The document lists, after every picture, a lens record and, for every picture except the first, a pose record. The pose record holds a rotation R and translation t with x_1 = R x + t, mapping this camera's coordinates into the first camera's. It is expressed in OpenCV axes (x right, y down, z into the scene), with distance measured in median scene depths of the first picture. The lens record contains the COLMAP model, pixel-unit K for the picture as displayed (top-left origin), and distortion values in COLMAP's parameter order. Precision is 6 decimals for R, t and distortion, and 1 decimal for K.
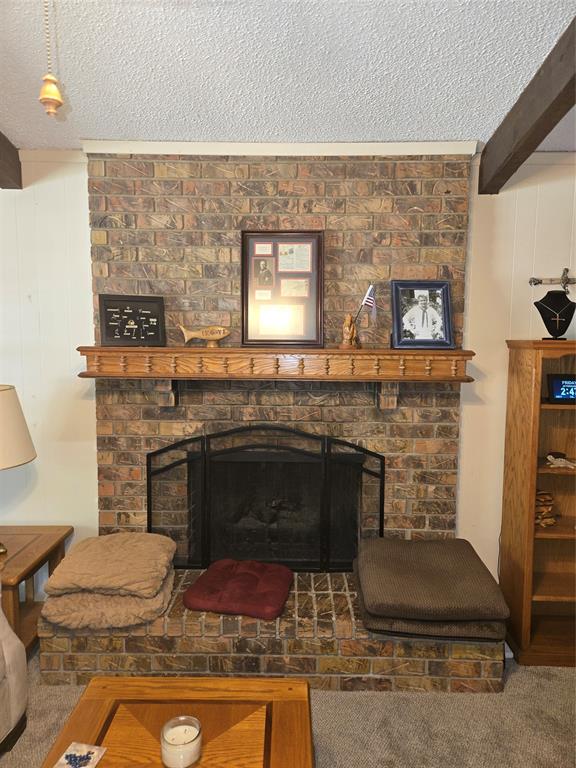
lens RADIAL K [[515.5, 0, 287.5], [0, 515.5, 380.9], [0, 0, 1]] dist [0.061401, -0.030788]
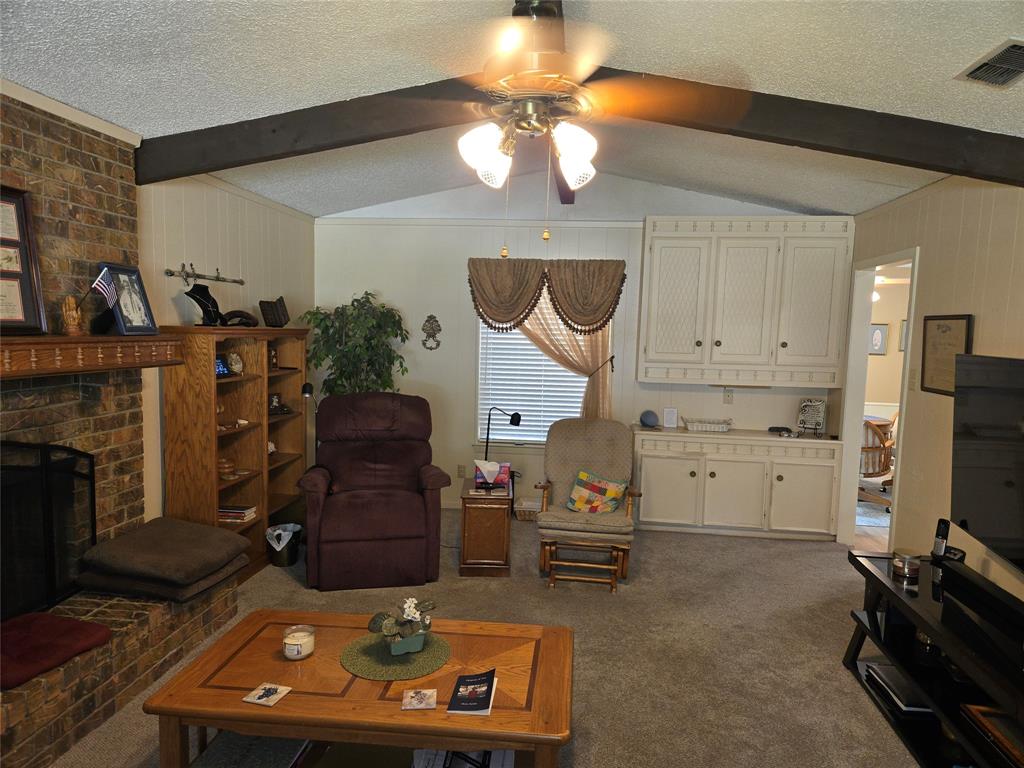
lens RADIAL K [[687.3, 0, 512.2], [0, 687.3, 388.0], [0, 0, 1]] dist [0.061401, -0.030788]
pose [[0.098676, -0.093210, 0.990745, -0.972535], [0.068335, 0.993888, 0.086700, -0.026352], [-0.992771, 0.059147, 0.104443, 0.141343]]
